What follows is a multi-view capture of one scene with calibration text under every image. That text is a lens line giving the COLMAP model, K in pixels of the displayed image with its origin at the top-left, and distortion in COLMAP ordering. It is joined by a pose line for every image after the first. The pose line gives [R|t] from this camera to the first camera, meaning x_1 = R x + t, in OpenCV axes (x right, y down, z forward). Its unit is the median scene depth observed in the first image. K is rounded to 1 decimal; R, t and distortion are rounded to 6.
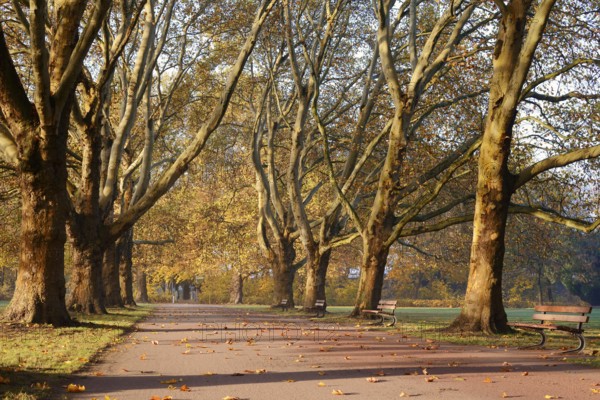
lens RADIAL K [[856.9, 0, 300.0], [0, 856.9, 200.0], [0, 0, 1]] dist [-0.098786, 0.018612]
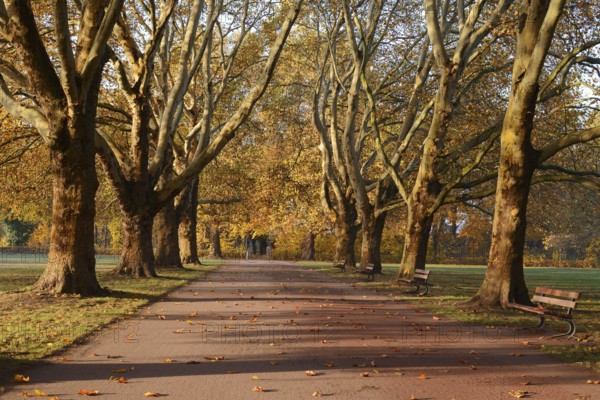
lens RADIAL K [[856.9, 0, 300.0], [0, 856.9, 200.0], [0, 0, 1]] dist [-0.098786, 0.018612]
pose [[0.995148, 0.005450, -0.098243, 0.046944], [-0.000055, 0.998495, 0.054836, -0.016283], [0.098394, -0.054564, 0.993651, -0.010164]]
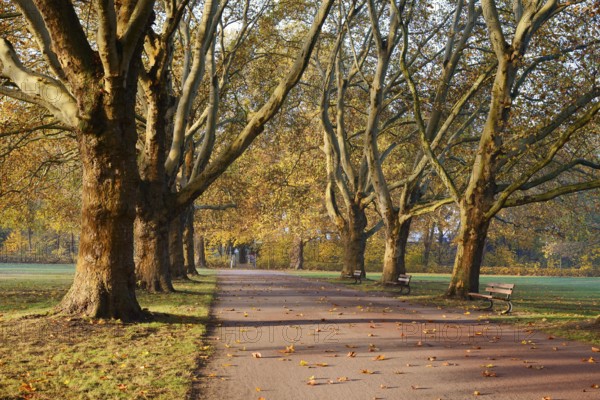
lens RADIAL K [[856.9, 0, 300.0], [0, 856.9, 200.0], [0, 0, 1]] dist [-0.098786, 0.018612]
pose [[0.998183, 0.005610, -0.060001, -0.039407], [-0.002897, 0.998973, 0.045213, -0.003810], [0.060193, -0.044957, 0.997174, 0.108942]]
